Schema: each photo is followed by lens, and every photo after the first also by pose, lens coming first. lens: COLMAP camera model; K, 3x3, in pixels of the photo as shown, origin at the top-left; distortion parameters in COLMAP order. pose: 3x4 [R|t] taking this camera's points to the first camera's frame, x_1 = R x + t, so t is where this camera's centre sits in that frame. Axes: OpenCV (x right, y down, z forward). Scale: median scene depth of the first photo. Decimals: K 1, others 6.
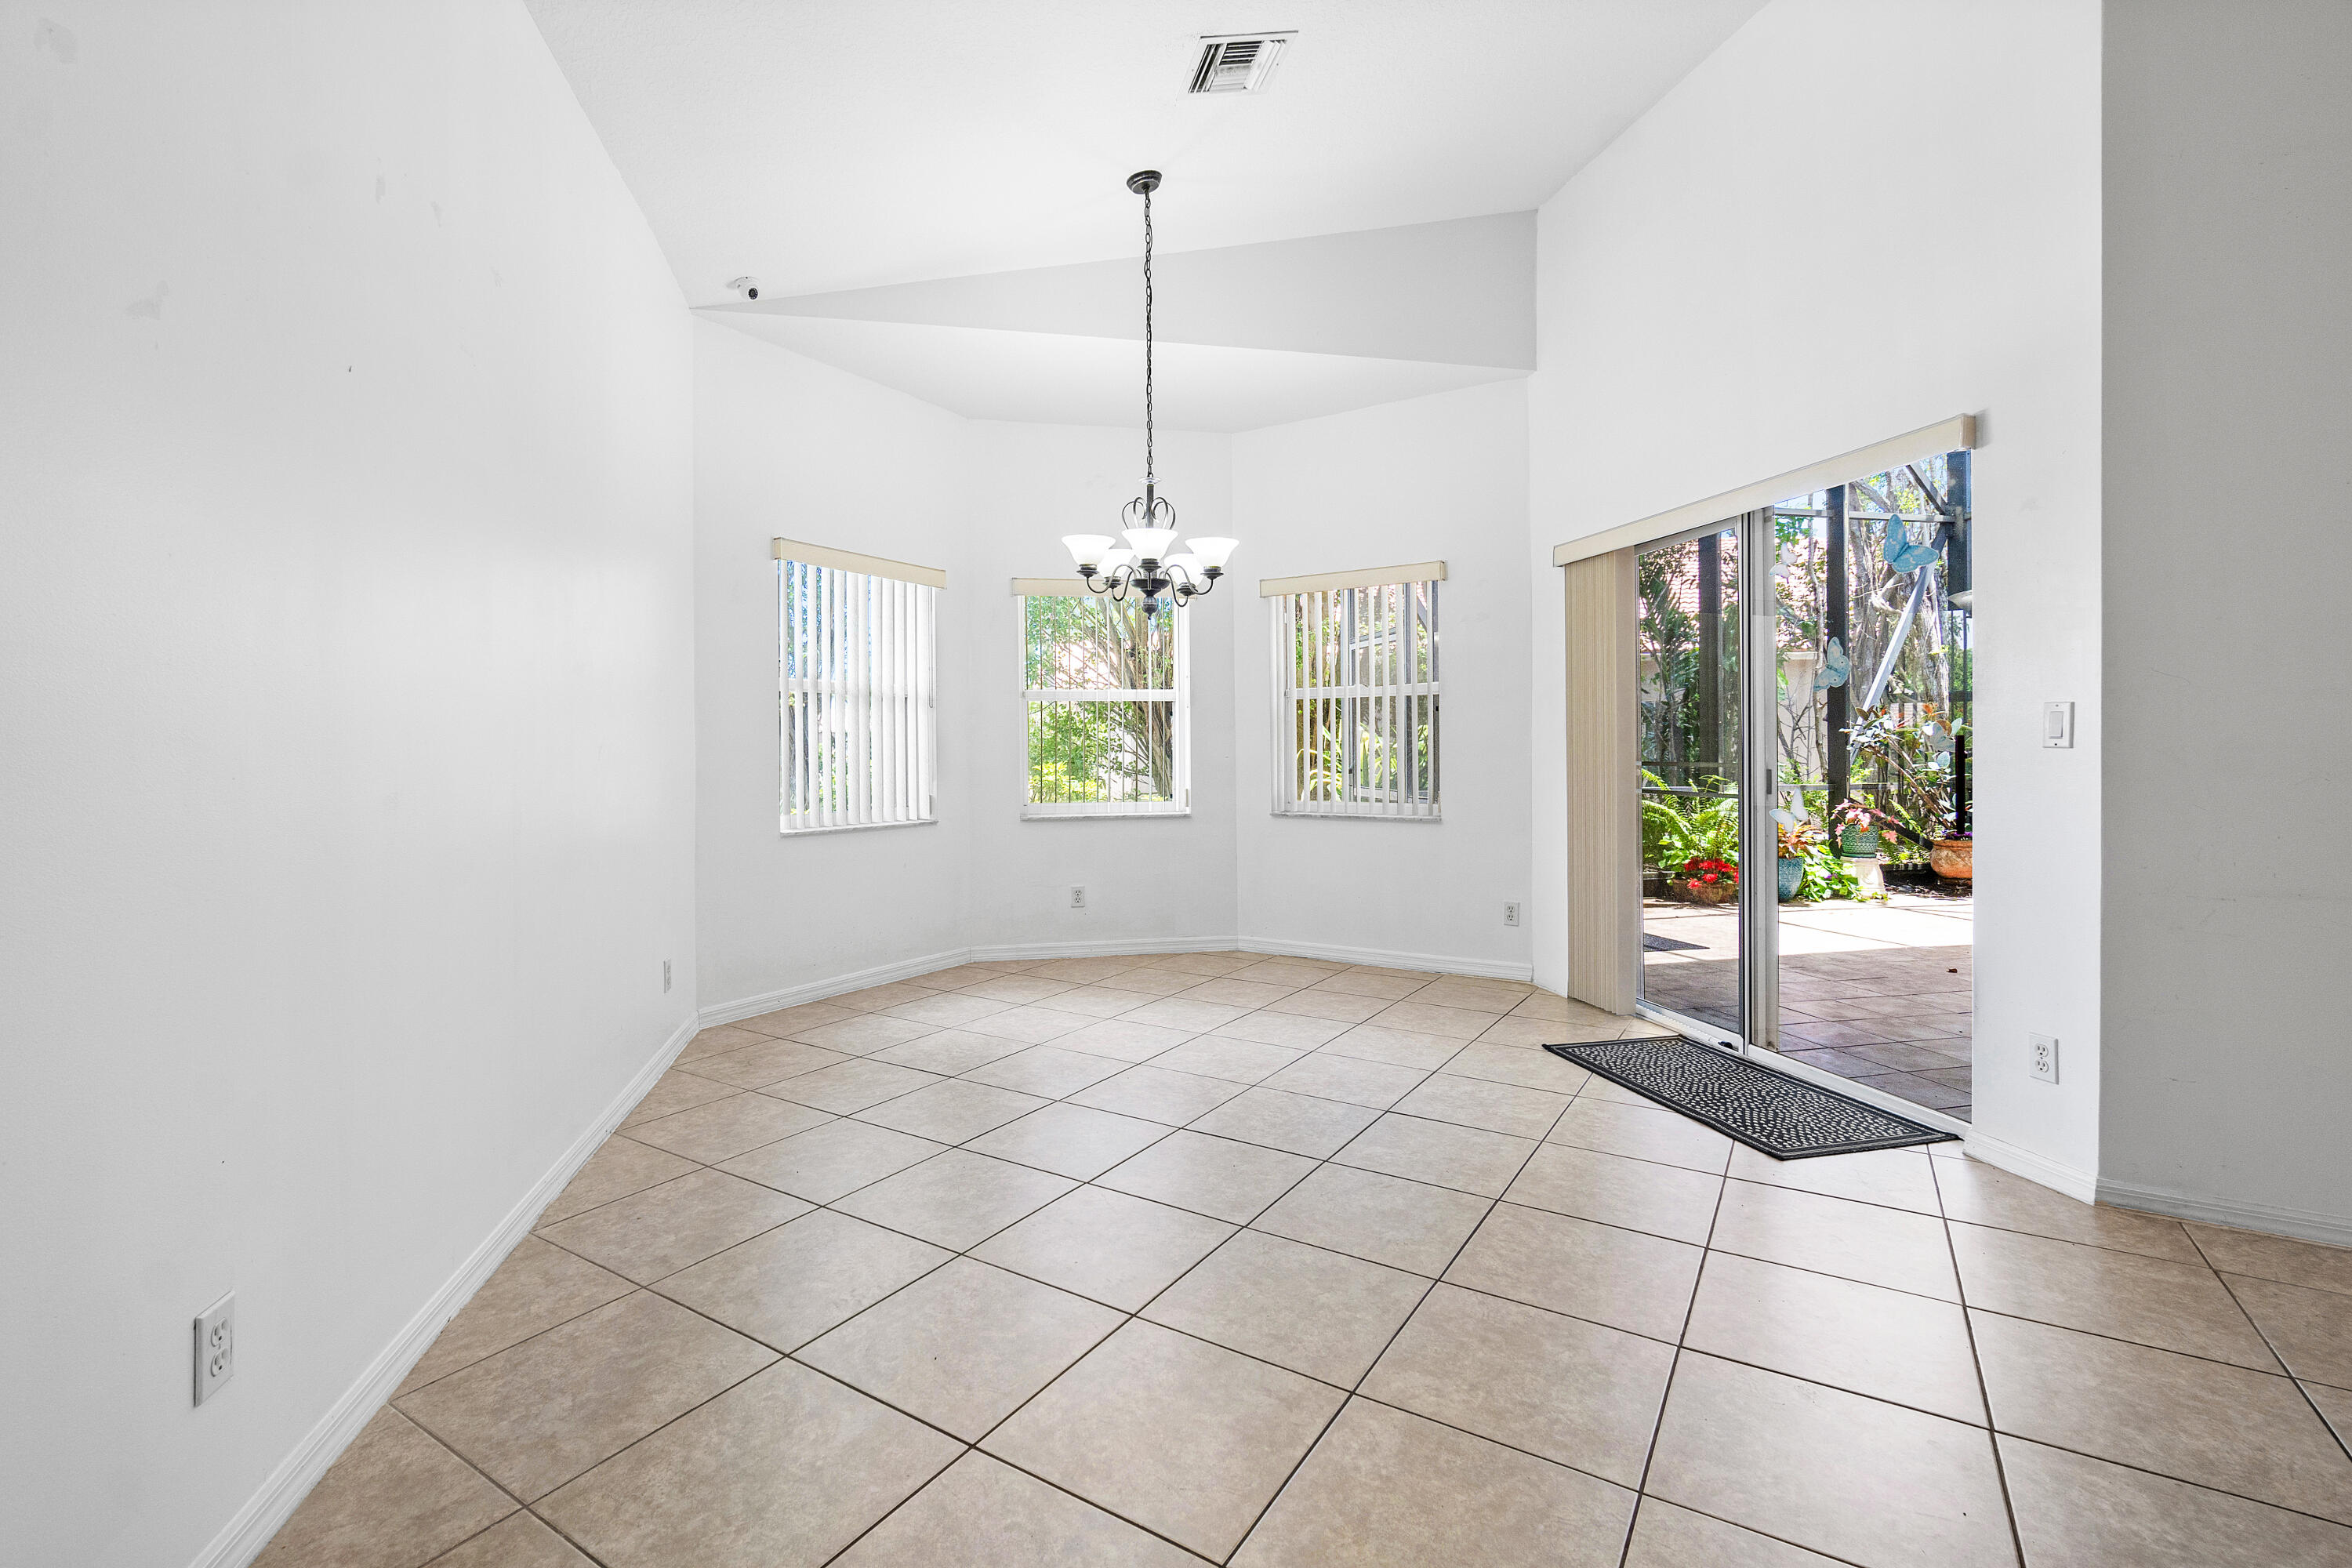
lens RADIAL K [[1039.7, 0, 1172.0], [0, 1039.7, 753.6], [0, 0, 1]] dist [-0.000749, 0.000958]
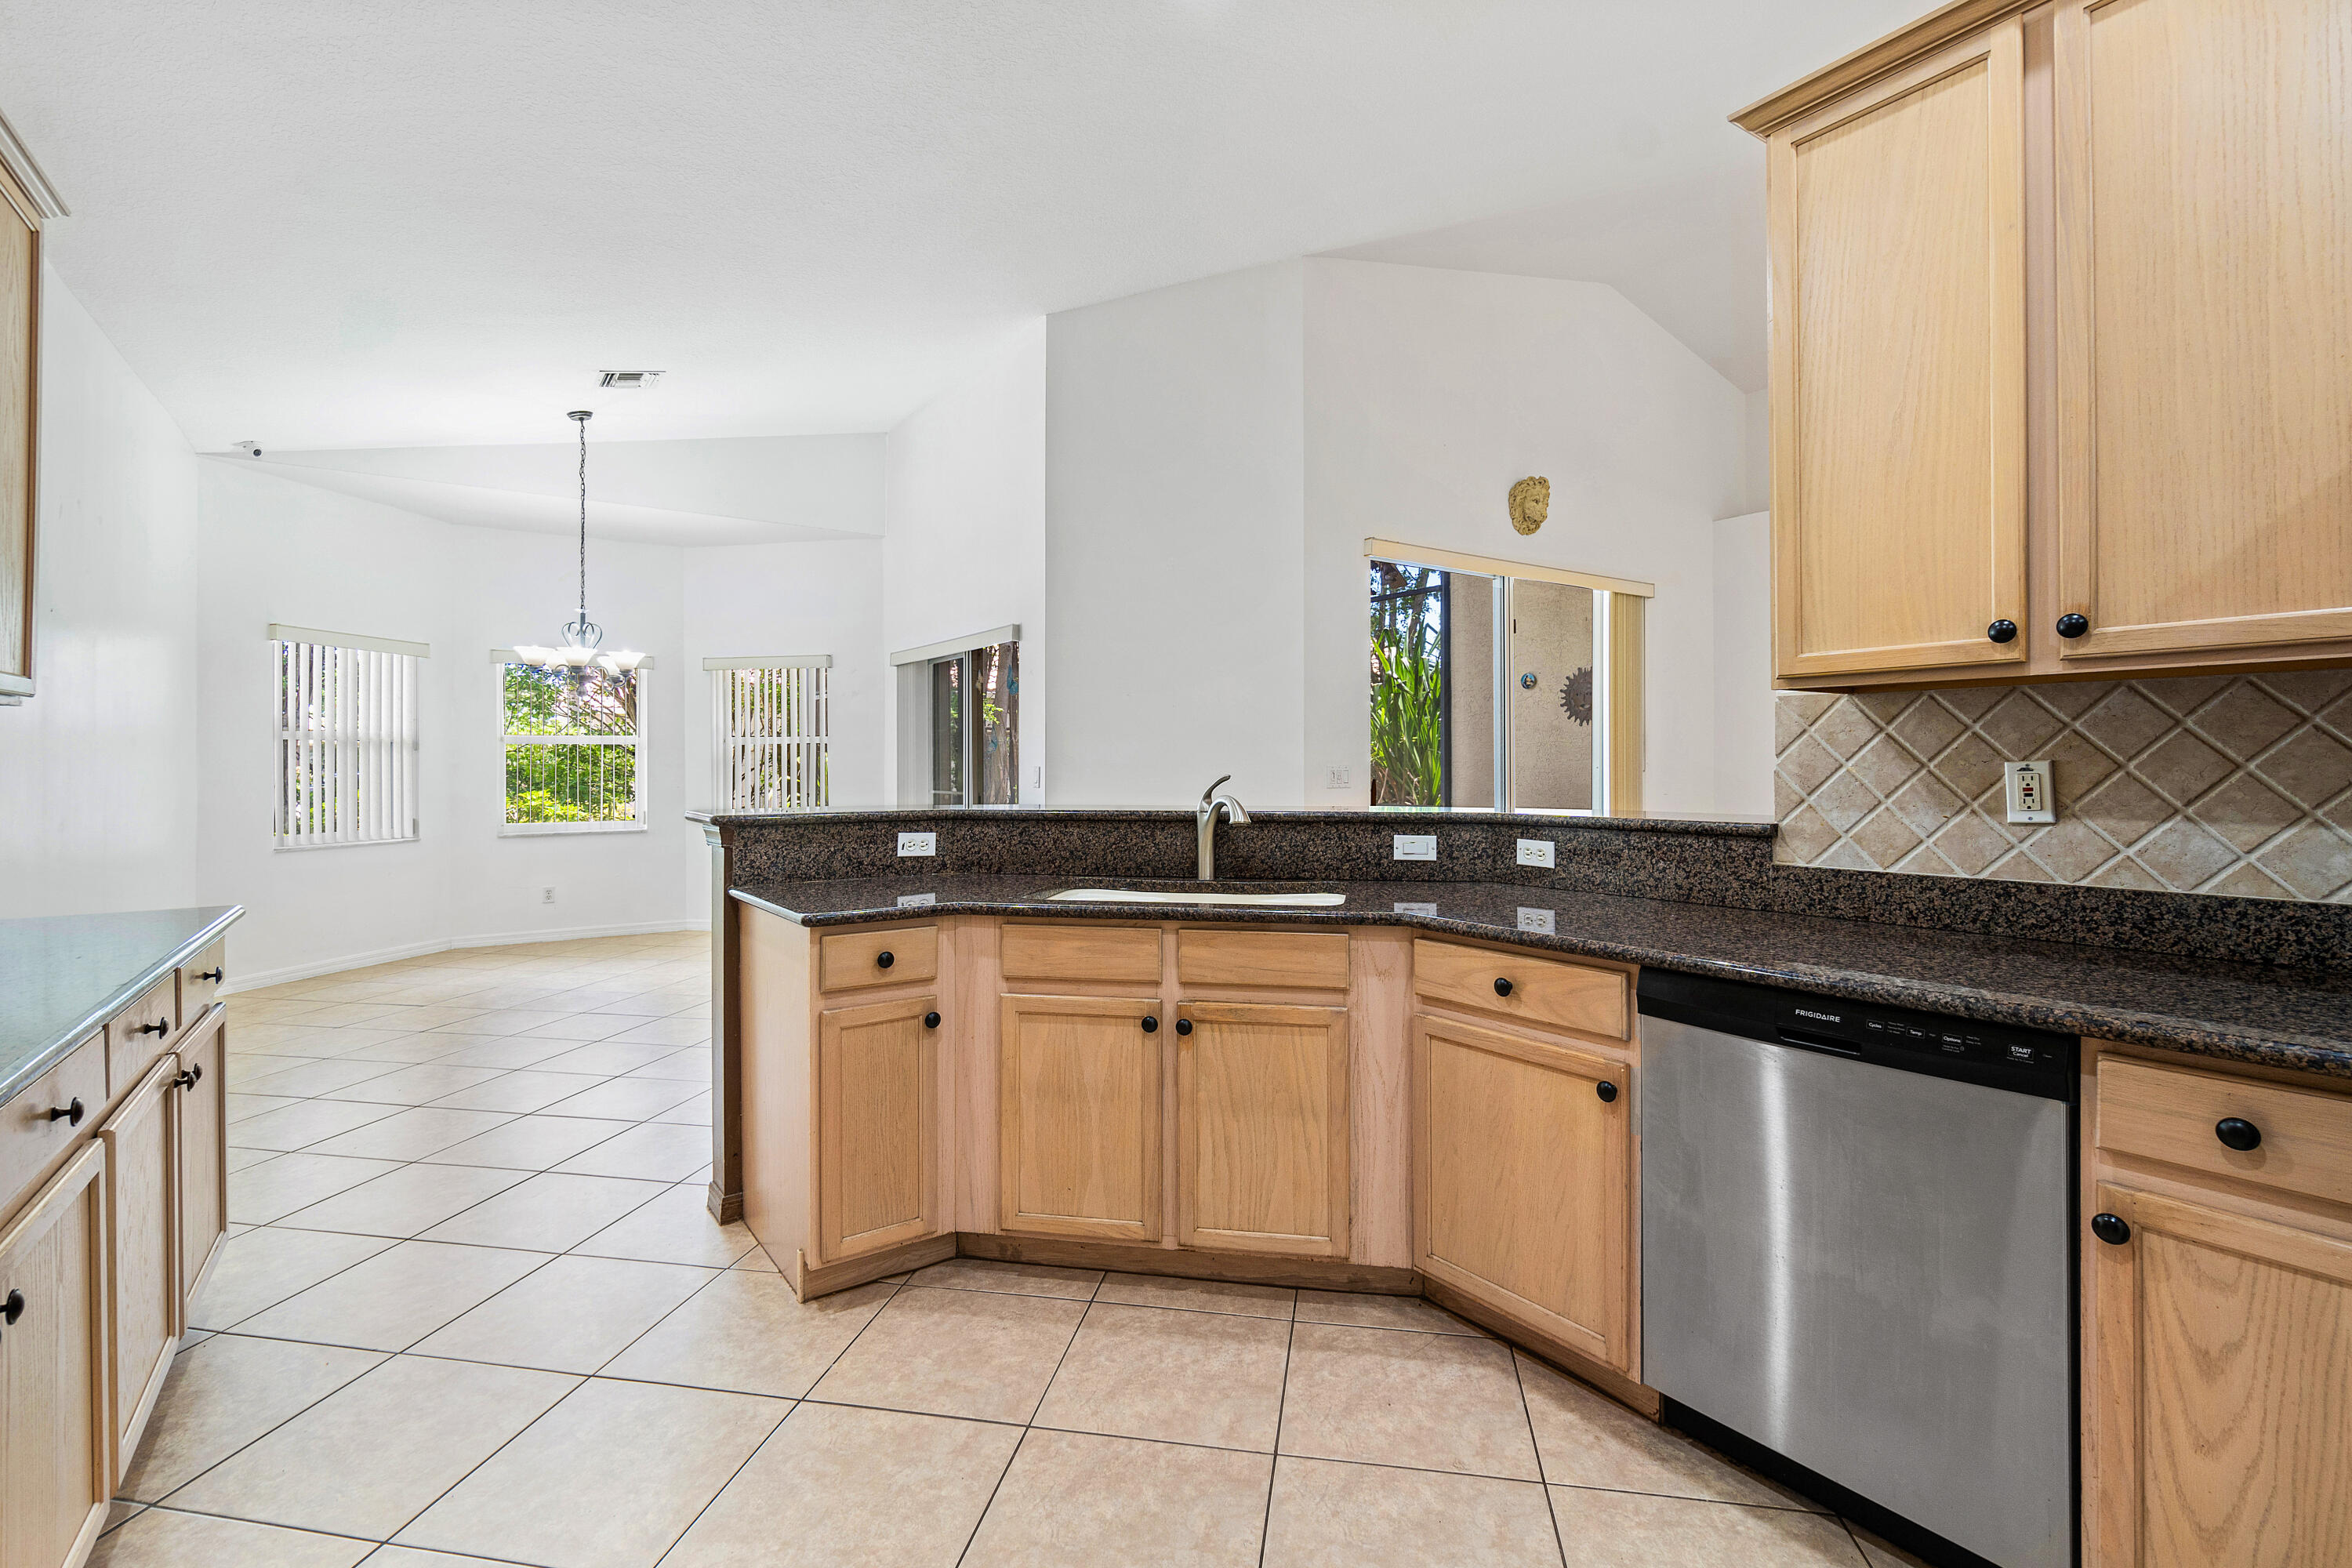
lens RADIAL K [[1033.8, 0, 1178.4], [0, 1033.8, 758.2], [0, 0, 1]] dist [-0.011710, 0.000232]
pose [[0.922623, 0.003723, 0.385686, 0.169117], [0.000078, 0.999952, -0.009838, -0.025510], [-0.385704, 0.009107, 0.922578, -0.605638]]
